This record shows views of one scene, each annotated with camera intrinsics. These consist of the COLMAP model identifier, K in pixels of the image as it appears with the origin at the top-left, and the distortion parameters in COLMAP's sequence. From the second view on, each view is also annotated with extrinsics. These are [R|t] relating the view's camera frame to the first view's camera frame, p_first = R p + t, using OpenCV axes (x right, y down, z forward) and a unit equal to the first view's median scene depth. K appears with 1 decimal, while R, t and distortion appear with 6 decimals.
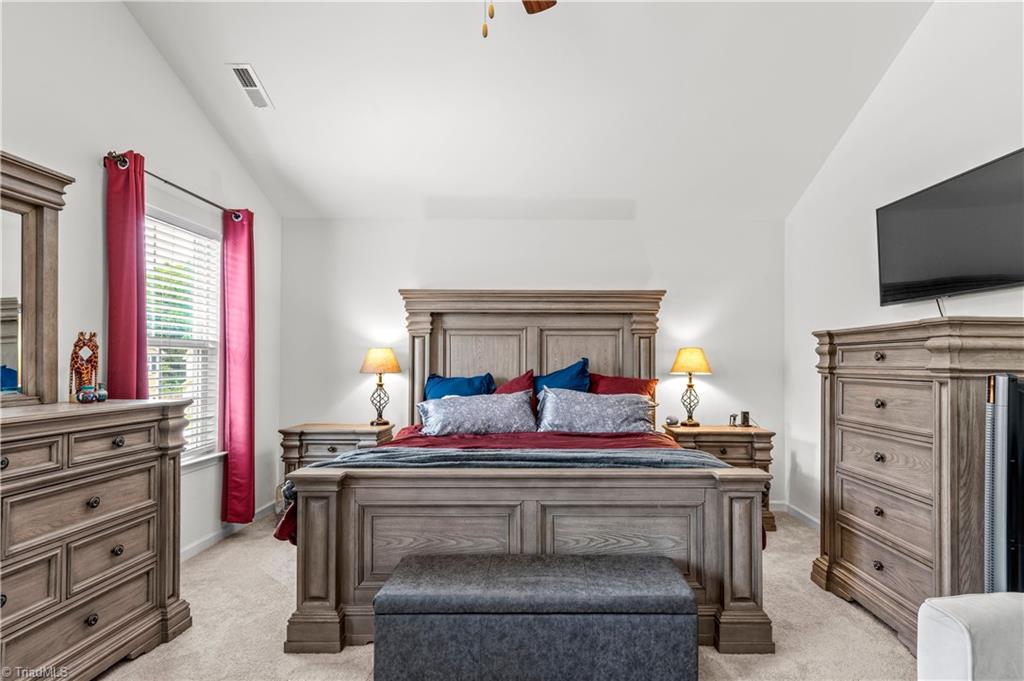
lens RADIAL K [[566.9, 0, 535.6], [0, 566.9, 356.2], [0, 0, 1]] dist [0.000356, -0.001185]
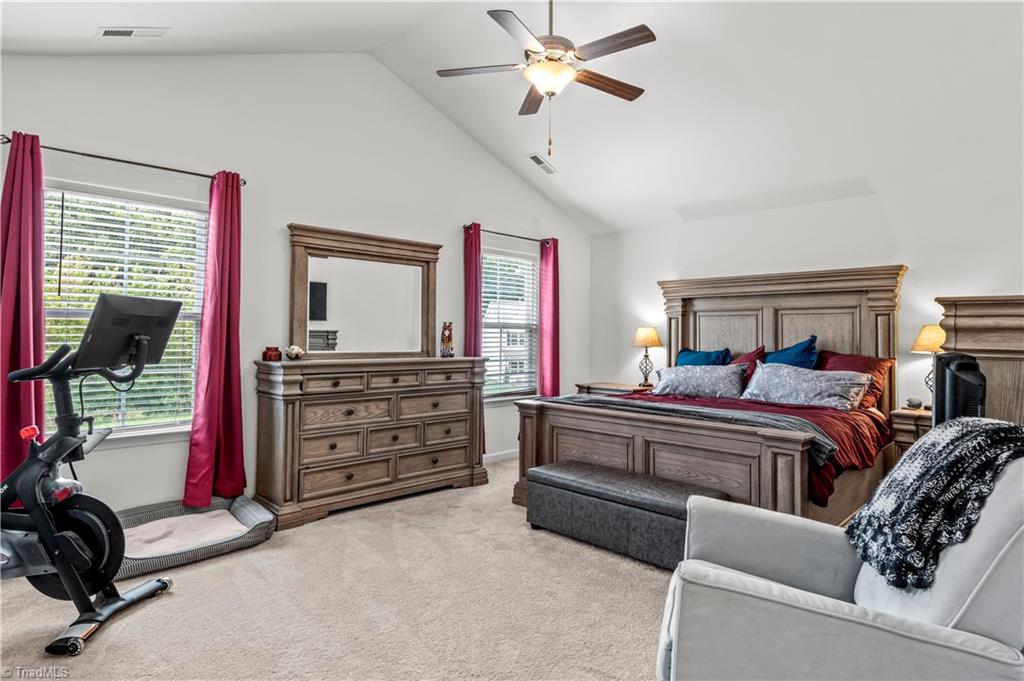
lens RADIAL K [[560.7, 0, 514.7], [0, 560.7, 321.2], [0, 0, 1]] dist [0.013456, 0.001298]
pose [[0.709514, -0.013861, -0.704555, 0.727025], [0.000000, 0.999807, -0.019669, -0.005223], [0.704691, 0.013956, 0.709377, -0.216687]]
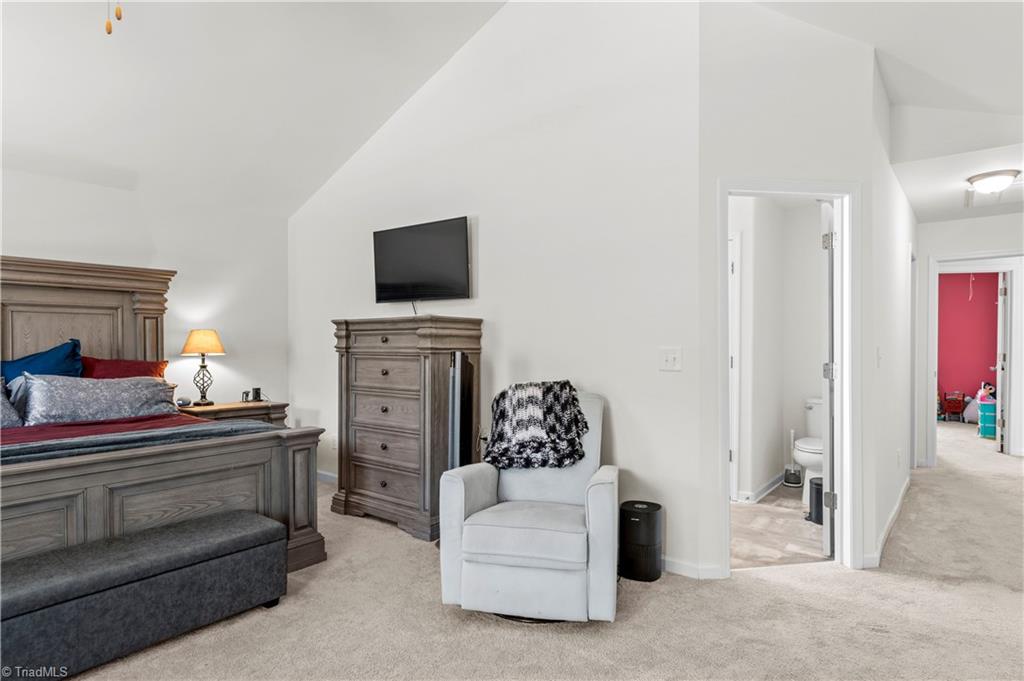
lens RADIAL K [[566.9, 0, 535.6], [0, 566.9, 356.2], [0, 0, 1]] dist [0.000356, -0.001185]
pose [[0.608122, -0.020870, 0.793569, -0.299655], [-0.007428, 0.999461, 0.031977, -0.006353], [-0.793809, -0.025341, 0.607639, -0.179637]]
